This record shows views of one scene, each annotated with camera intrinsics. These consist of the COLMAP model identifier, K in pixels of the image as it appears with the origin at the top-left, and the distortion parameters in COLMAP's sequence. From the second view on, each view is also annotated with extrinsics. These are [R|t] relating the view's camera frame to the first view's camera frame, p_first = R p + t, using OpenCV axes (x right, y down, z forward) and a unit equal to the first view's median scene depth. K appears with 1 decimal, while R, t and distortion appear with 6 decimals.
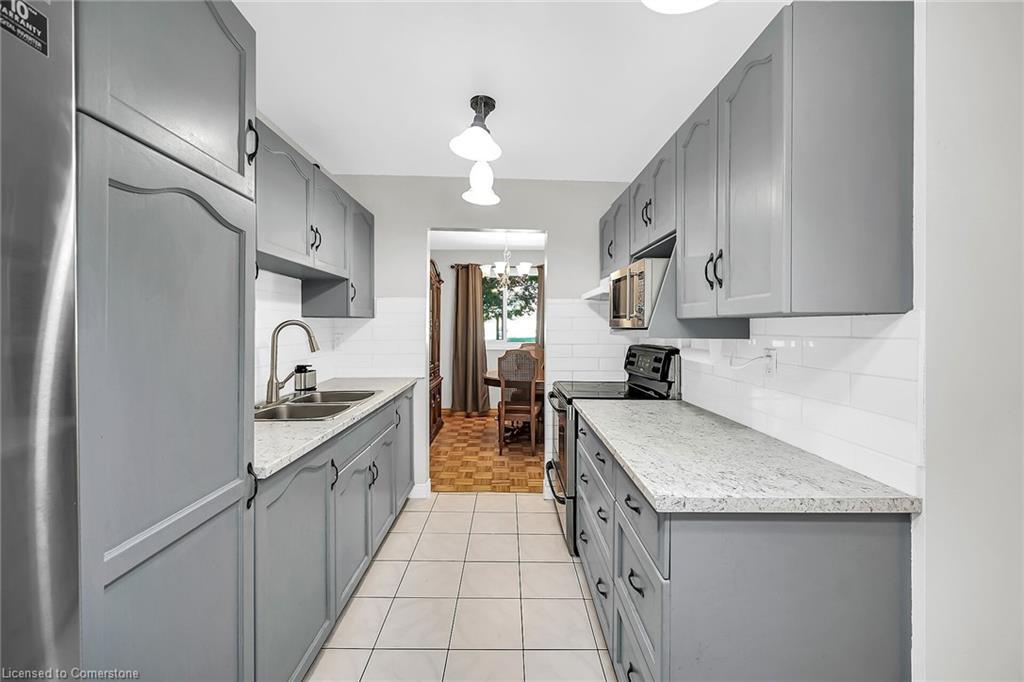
lens RADIAL K [[443.9, 0, 542.0], [0, 443.9, 330.3], [0, 0, 1]] dist [0.001548, -0.000454]
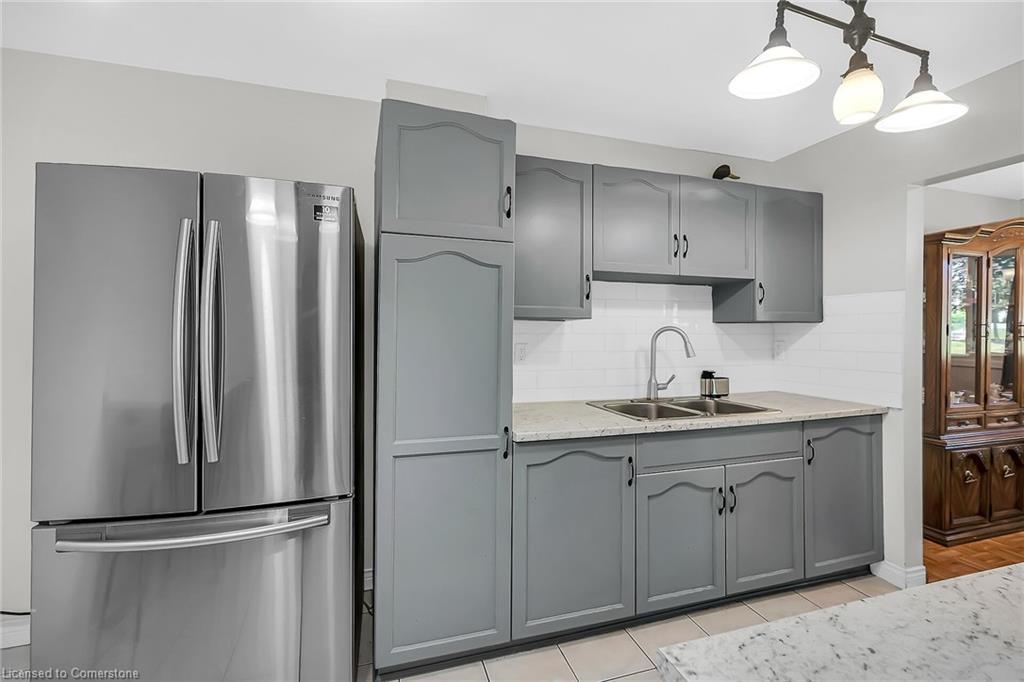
lens RADIAL K [[443.9, 0, 473.3], [0, 443.9, 335.9], [0, 0, 1]] dist [0.001548, -0.000454]
pose [[0.211760, 0.005513, -0.977306, 0.310907], [-0.010805, 0.999936, 0.003300, 0.000961], [0.977262, 0.009861, 0.211806, 0.255651]]
